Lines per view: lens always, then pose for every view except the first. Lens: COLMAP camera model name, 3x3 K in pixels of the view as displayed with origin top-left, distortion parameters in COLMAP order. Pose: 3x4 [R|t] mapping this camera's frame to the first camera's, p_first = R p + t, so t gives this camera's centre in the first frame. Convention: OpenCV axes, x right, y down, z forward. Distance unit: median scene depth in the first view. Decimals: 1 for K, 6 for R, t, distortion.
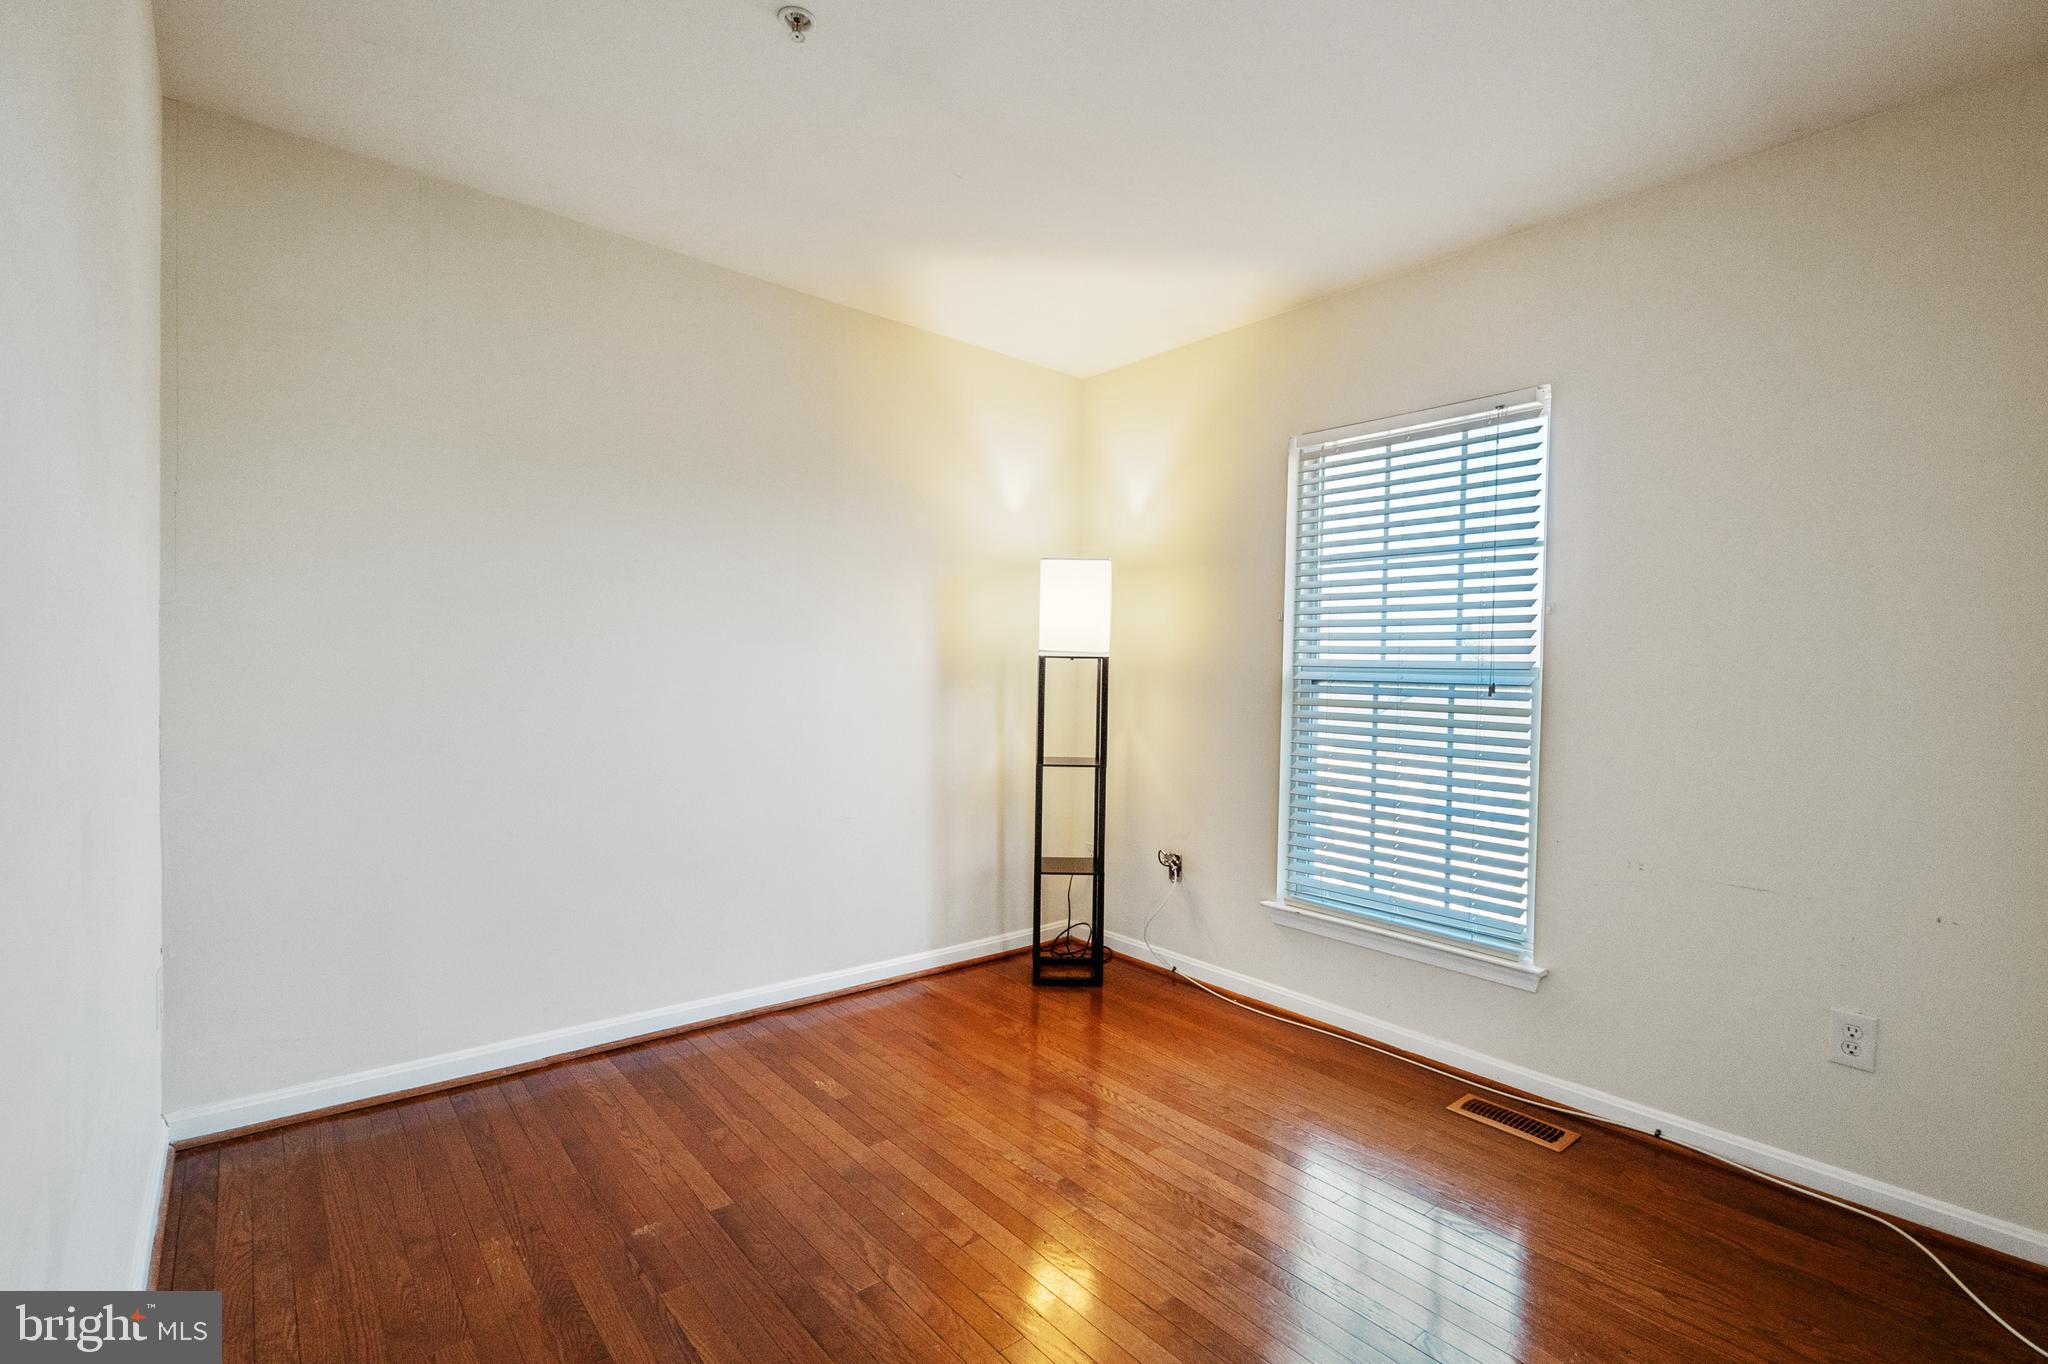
lens RADIAL K [[931.5, 0, 1029.6], [0, 931.5, 699.3], [0, 0, 1]] dist [0.003319, 0.000899]
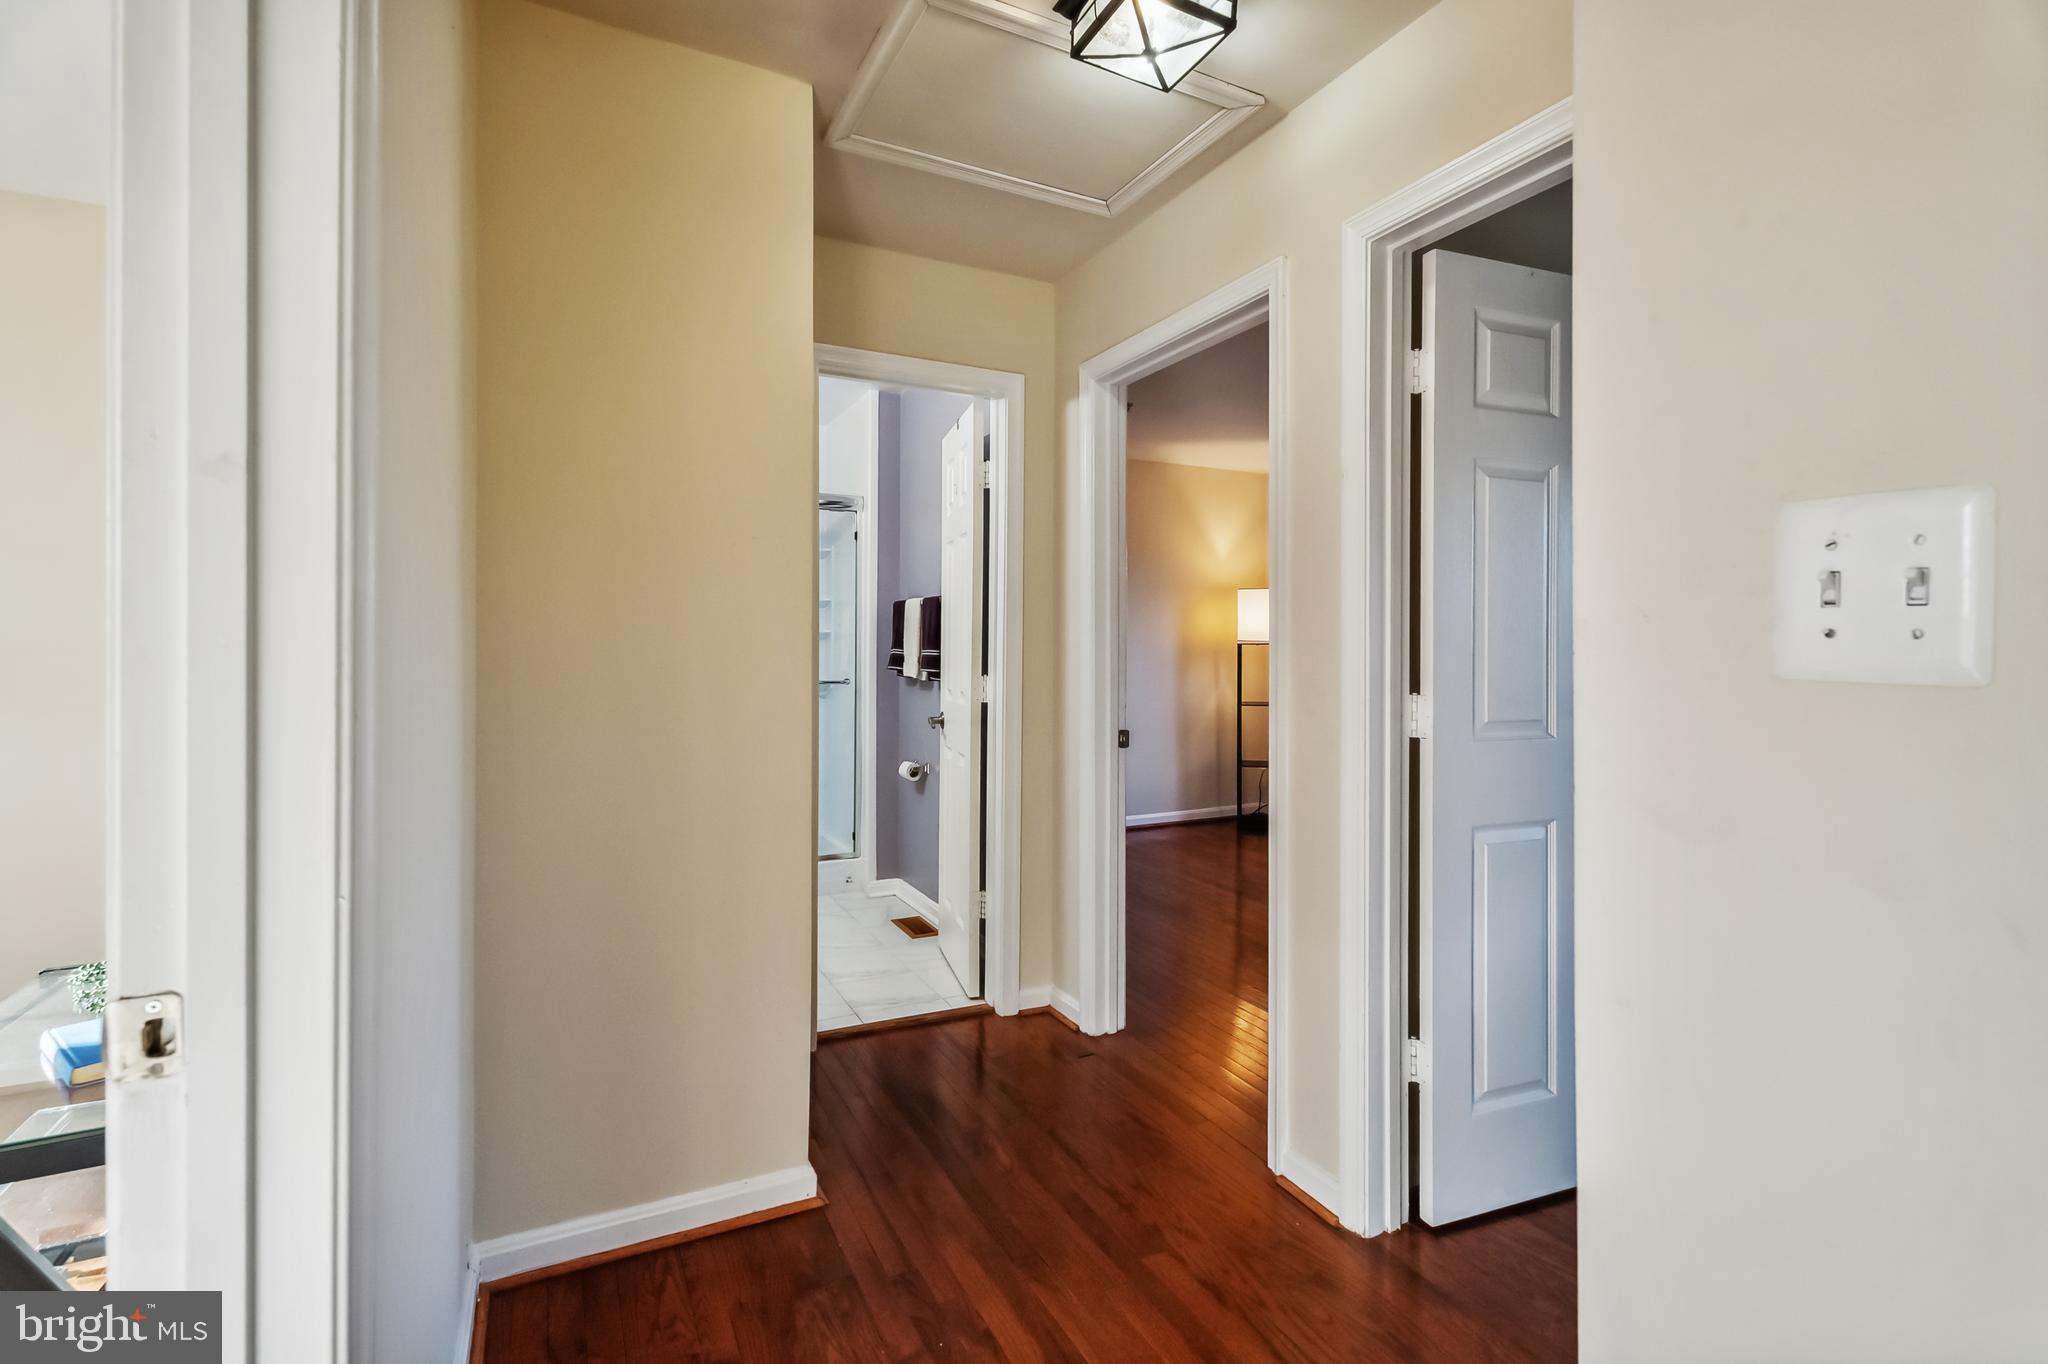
lens RADIAL K [[931.5, 0, 1023.2], [0, 931.5, 672.1], [0, 0, 1]] dist [0.003319, 0.000899]
pose [[0.975703, -0.022578, -0.217929, -0.002507], [0.019812, 0.999693, -0.014870, 0.026016], [0.218198, 0.010191, 0.975851, -0.818746]]
